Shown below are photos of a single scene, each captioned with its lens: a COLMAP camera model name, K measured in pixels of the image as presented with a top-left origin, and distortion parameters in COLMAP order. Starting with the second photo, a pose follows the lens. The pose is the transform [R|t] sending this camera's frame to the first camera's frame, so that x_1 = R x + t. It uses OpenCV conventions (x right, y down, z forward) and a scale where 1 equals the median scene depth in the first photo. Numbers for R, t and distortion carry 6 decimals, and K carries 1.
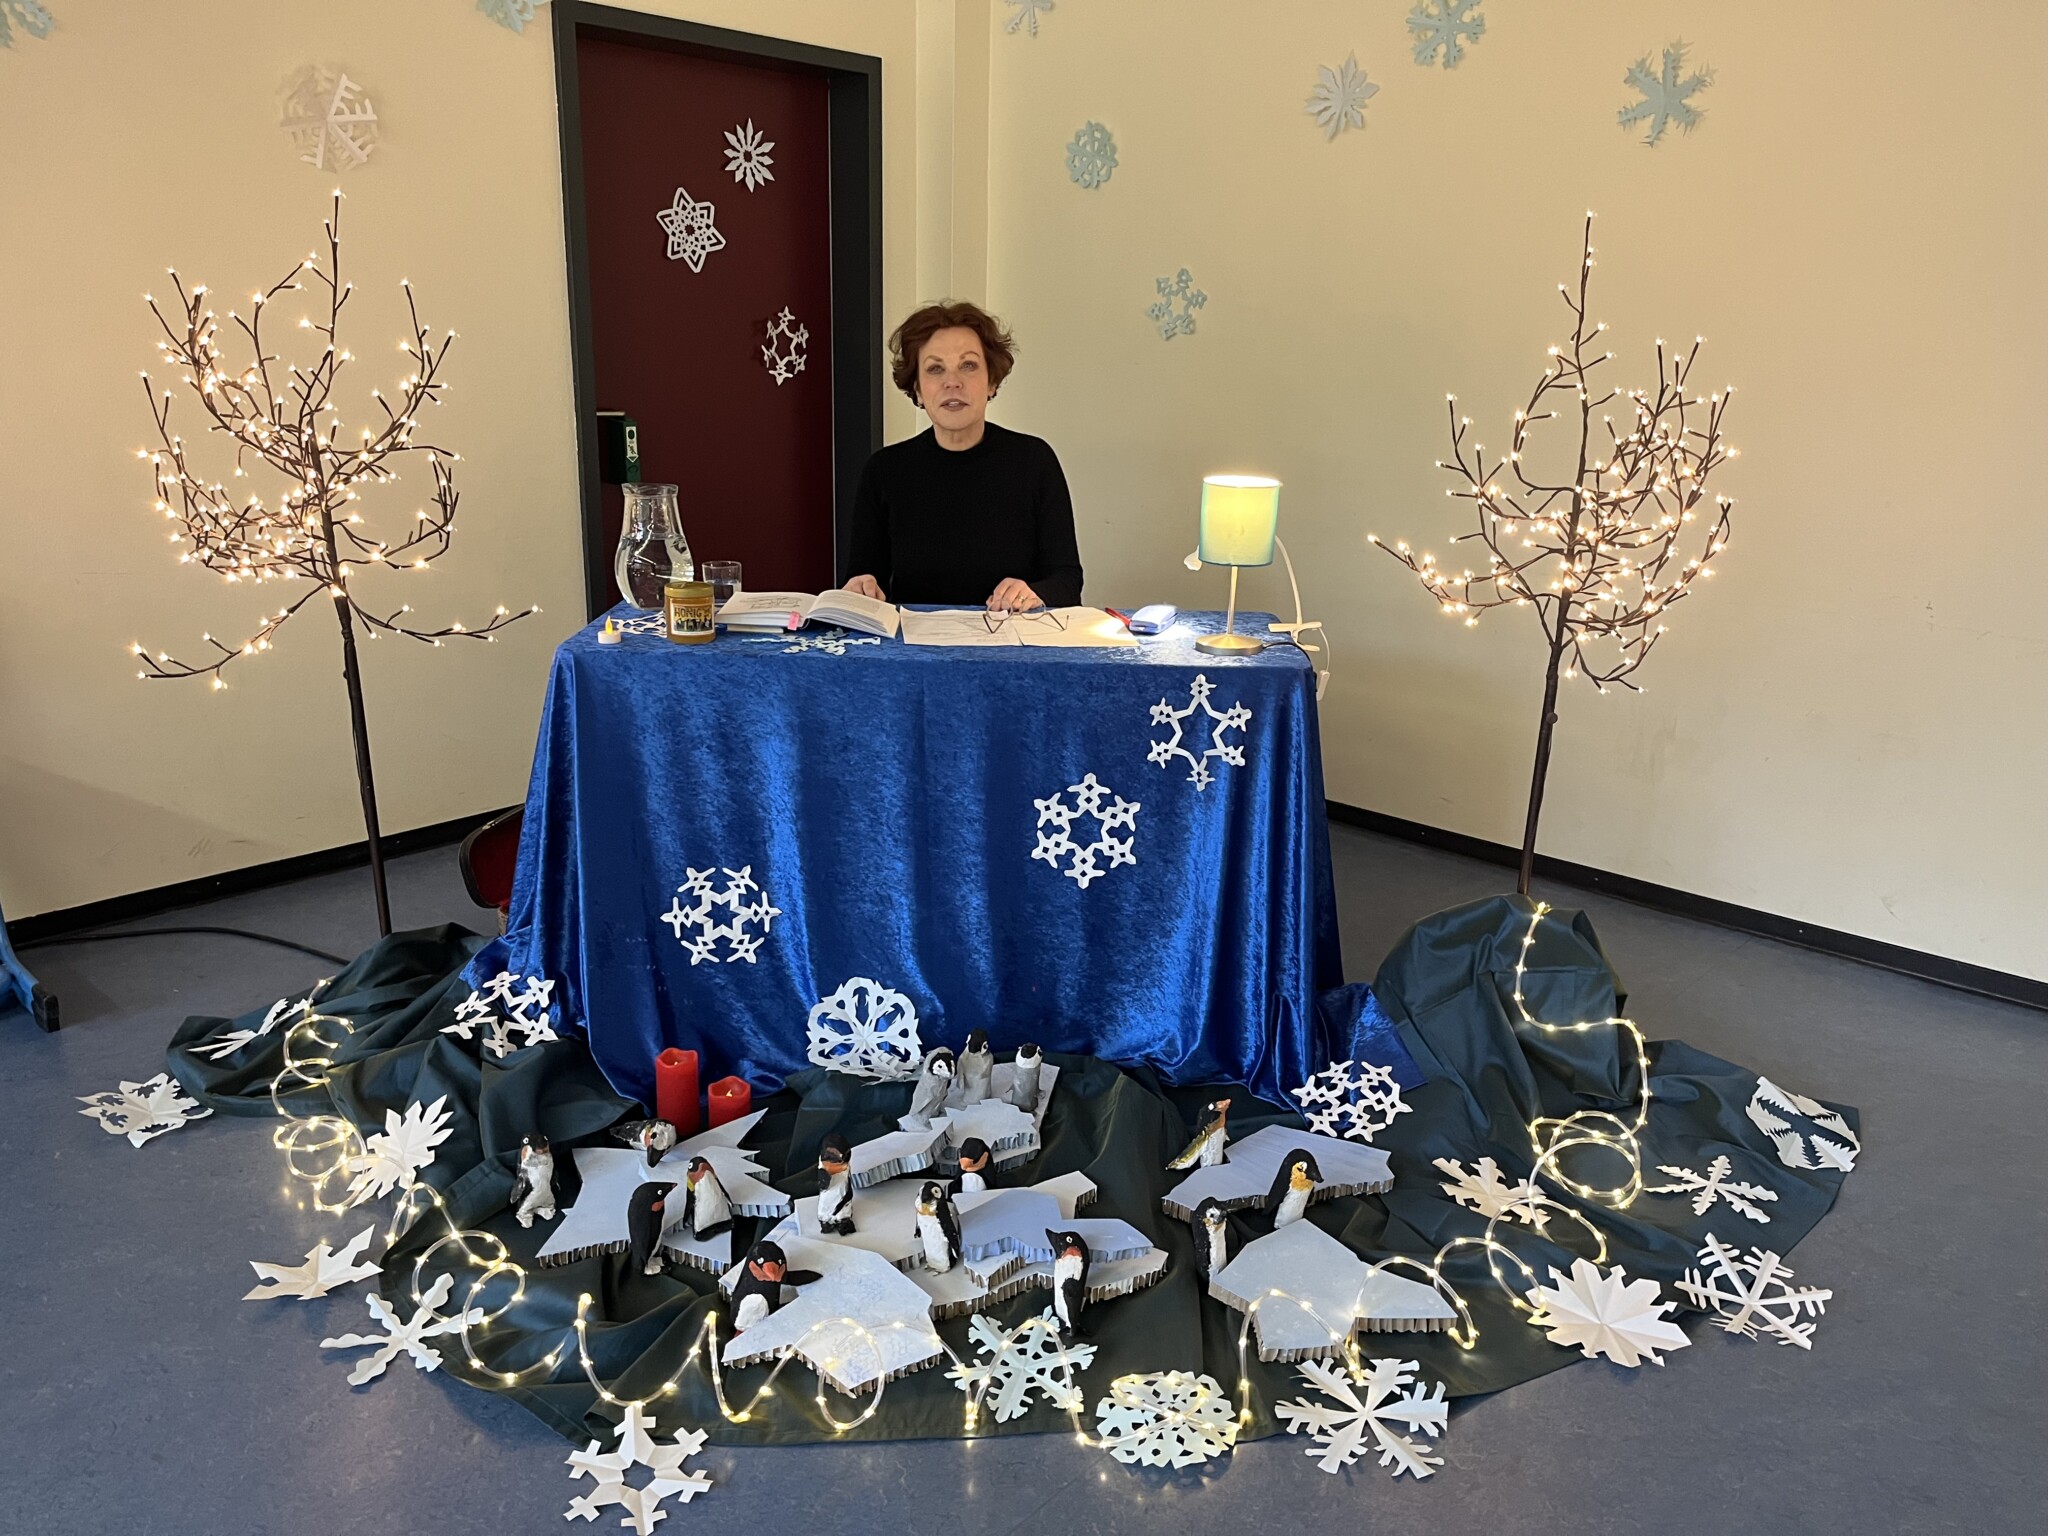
lens RADIAL K [[1538.1, 0, 1044.7], [0, 1538.1, 764.5], [0, 0, 1]] dist [0.031769, -0.047992]
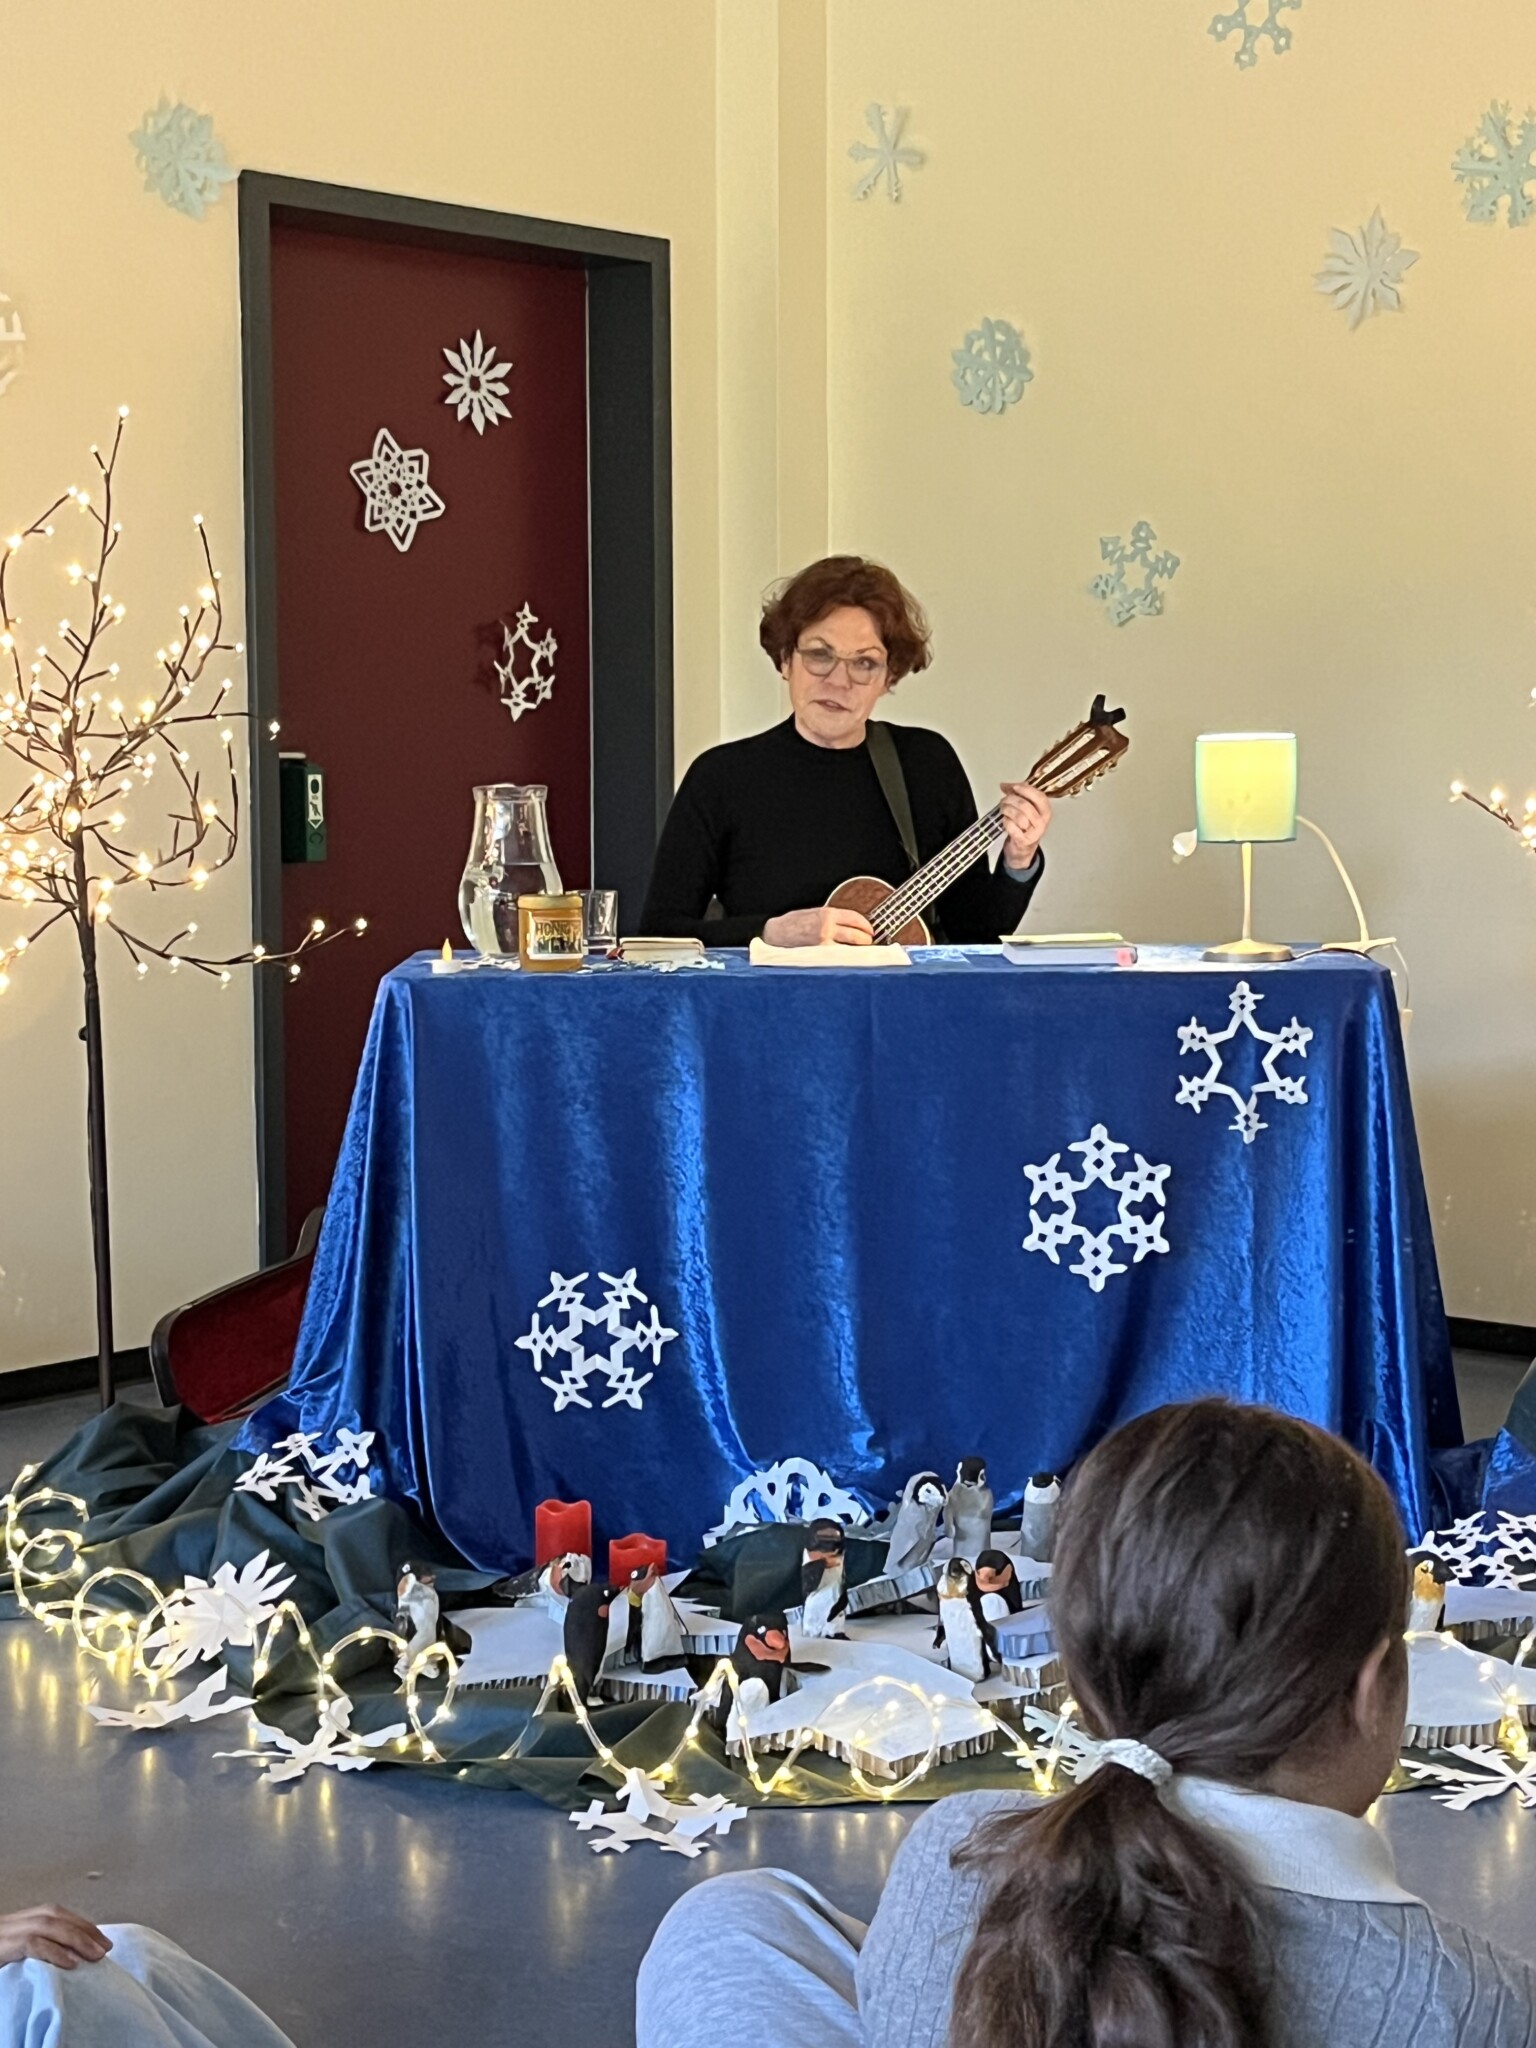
lens RADIAL K [[3394.6, 0, 764.1], [0, 3394.6, 1016.8], [0, 0, 1]] dist [0.037070, 0.000000]
pose [[0.999458, -0.031930, 0.007958, -0.140915], [0.032883, 0.978296, -0.204584, 0.279975], [-0.001253, 0.204735, 0.978817, -0.597624]]
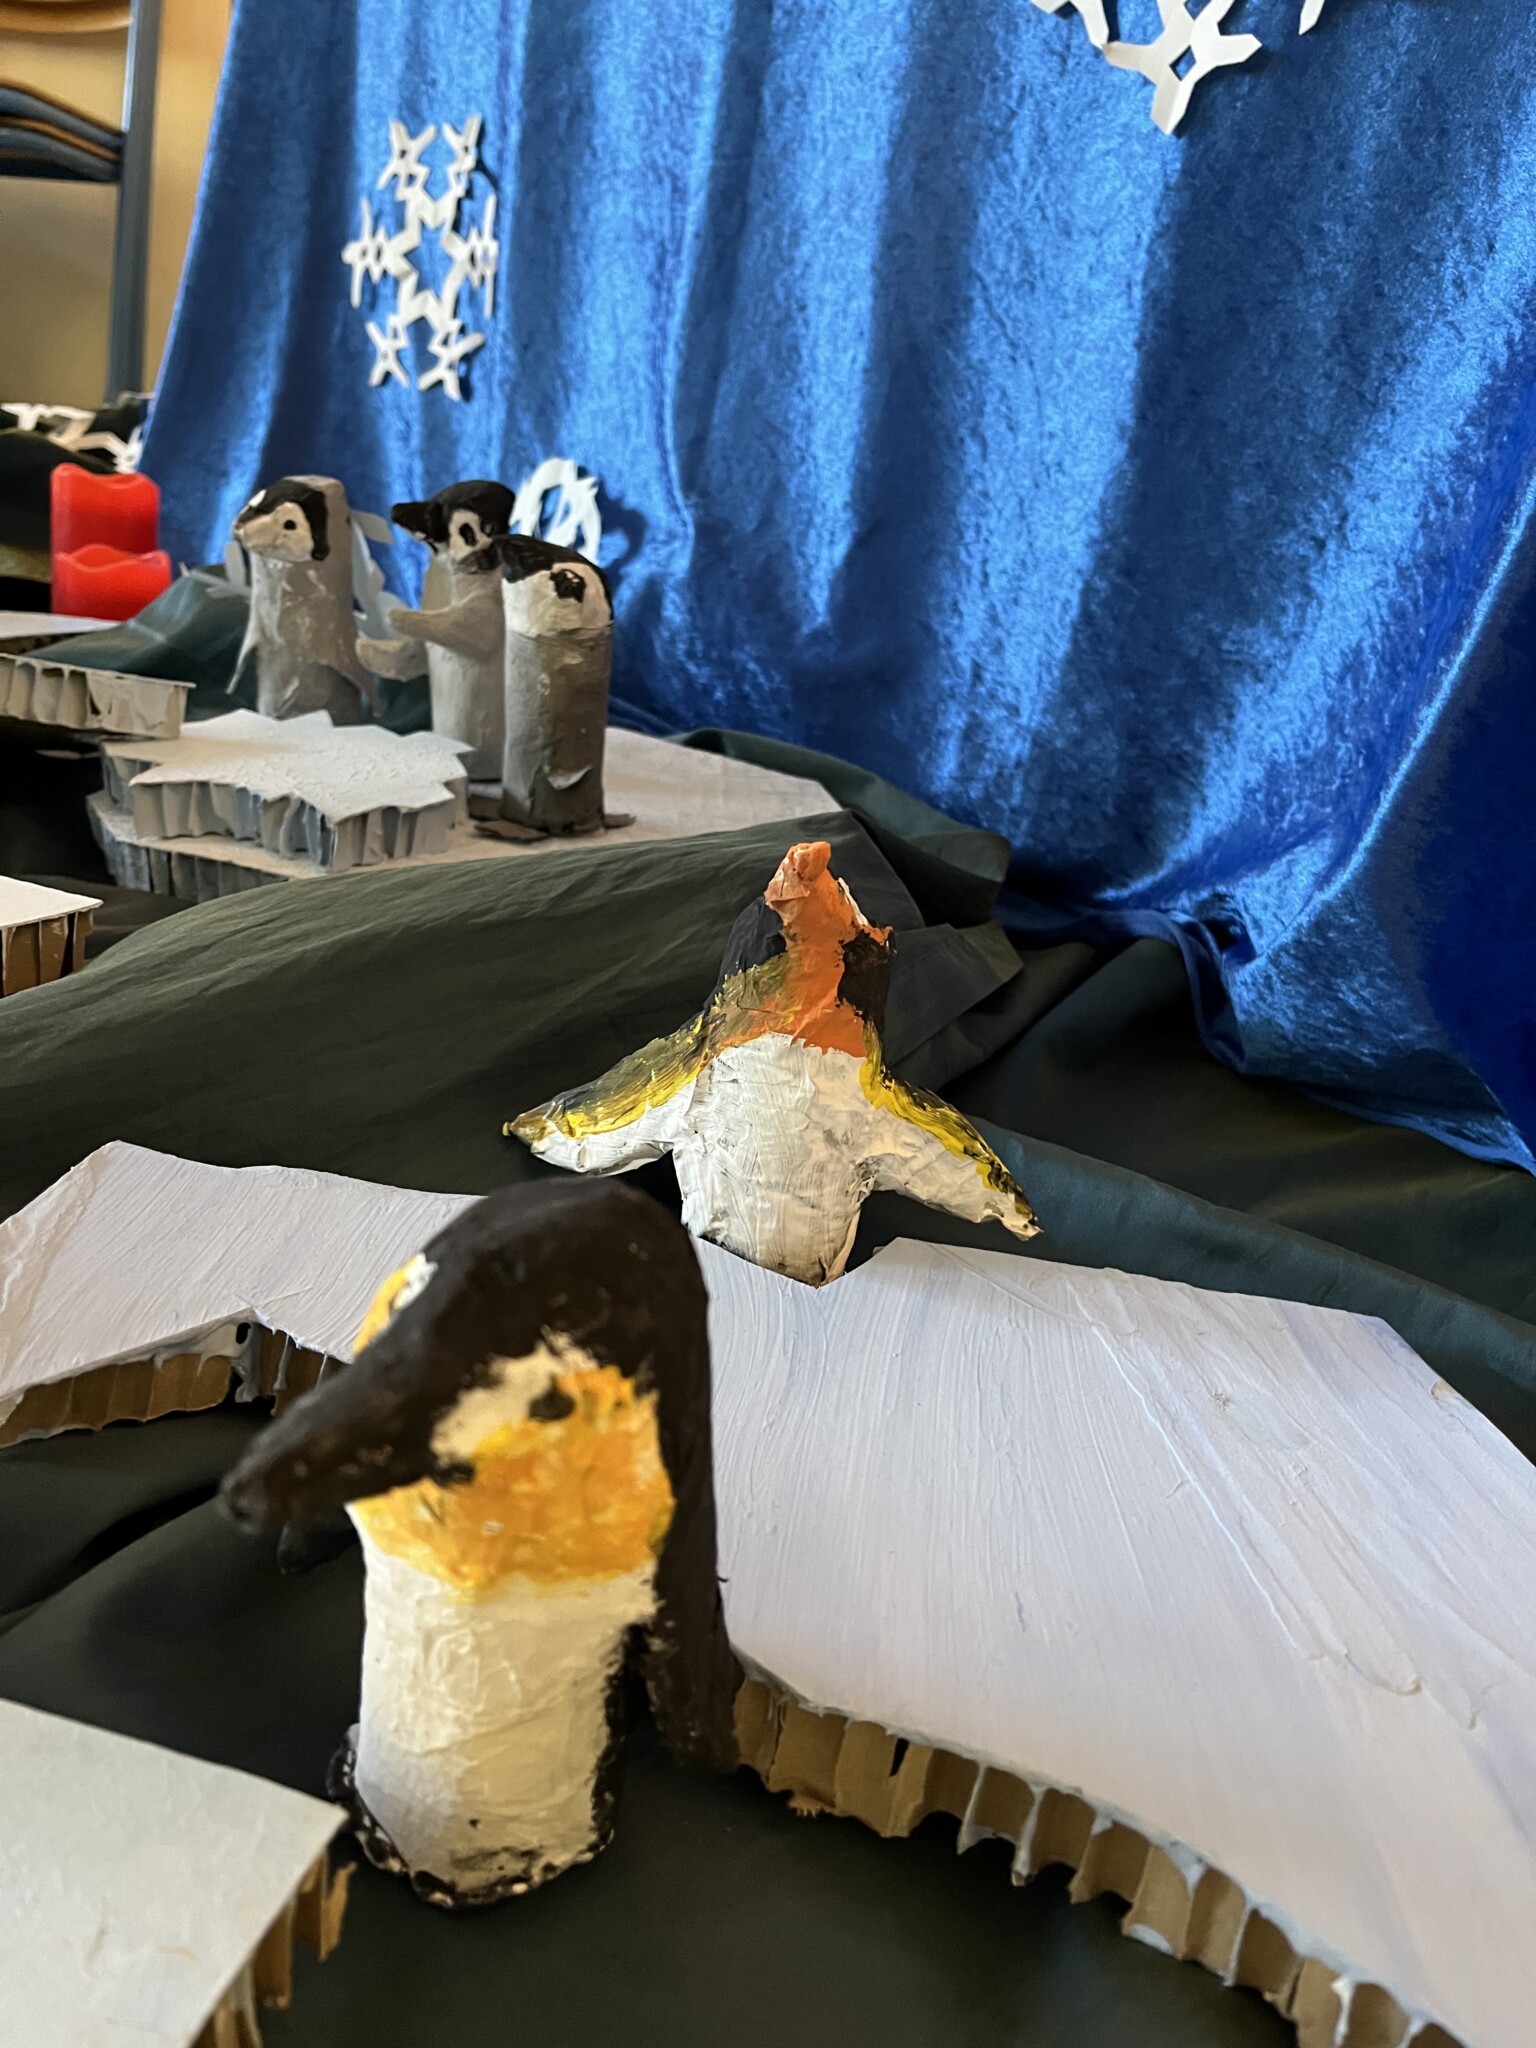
lens RADIAL K [[1538.1, 0, 772.6], [0, 1538.1, 1041.6], [0, 0, 1]] dist [0.031769, -0.047992]
pose [[0.620696, 0.342235, -0.705416, 0.205794], [-0.312268, 0.933175, 0.177968, 0.190442], [0.719183, 0.109814, 0.686087, 0.816815]]
